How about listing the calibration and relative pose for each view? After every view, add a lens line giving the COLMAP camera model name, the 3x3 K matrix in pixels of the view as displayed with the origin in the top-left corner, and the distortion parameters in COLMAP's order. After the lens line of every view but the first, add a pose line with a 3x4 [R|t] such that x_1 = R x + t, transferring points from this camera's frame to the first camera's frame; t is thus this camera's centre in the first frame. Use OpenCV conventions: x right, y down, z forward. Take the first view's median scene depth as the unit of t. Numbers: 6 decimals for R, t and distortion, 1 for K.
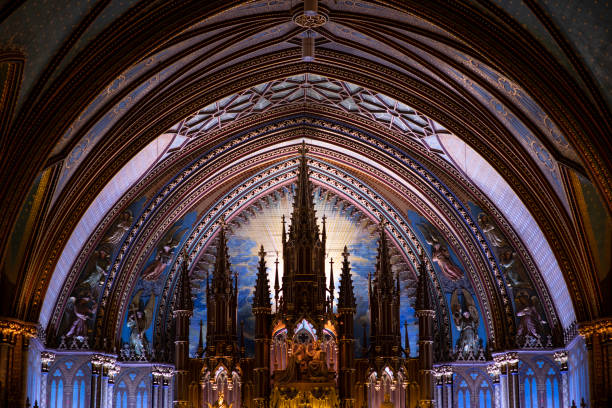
lens RADIAL K [[1510.6, 0, 309.3], [0, 1510.6, 182.2], [0, 0, 1]] dist [-0.015816, 0.000000]
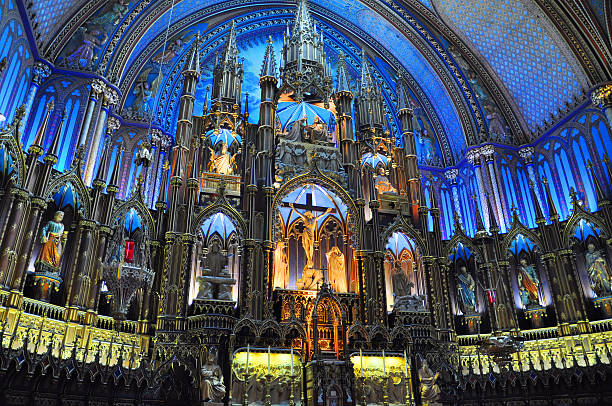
lens RADIAL K [[450.5, 0, 285.3], [0, 450.5, 219.5], [0, 0, 1]] dist [-0.118470, 0.034522]
pose [[0.972199, 0.102909, 0.210333, -0.075167], [-0.072408, 0.986348, -0.147901, 0.223560], [-0.222682, 0.128560, 0.966377, 0.709854]]
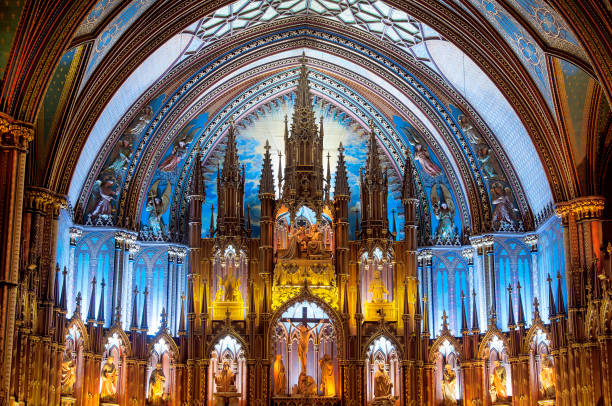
lens RADIAL K [[1076.5, 0, 298.0], [0, 1076.5, 198.5], [0, 0, 1]] dist [-0.035759, 0.000000]
pose [[0.999123, 0.015873, 0.038740, -0.039169], [-0.016433, 0.999764, 0.014198, 0.074493], [-0.038505, -0.014822, 0.999148, 0.196025]]
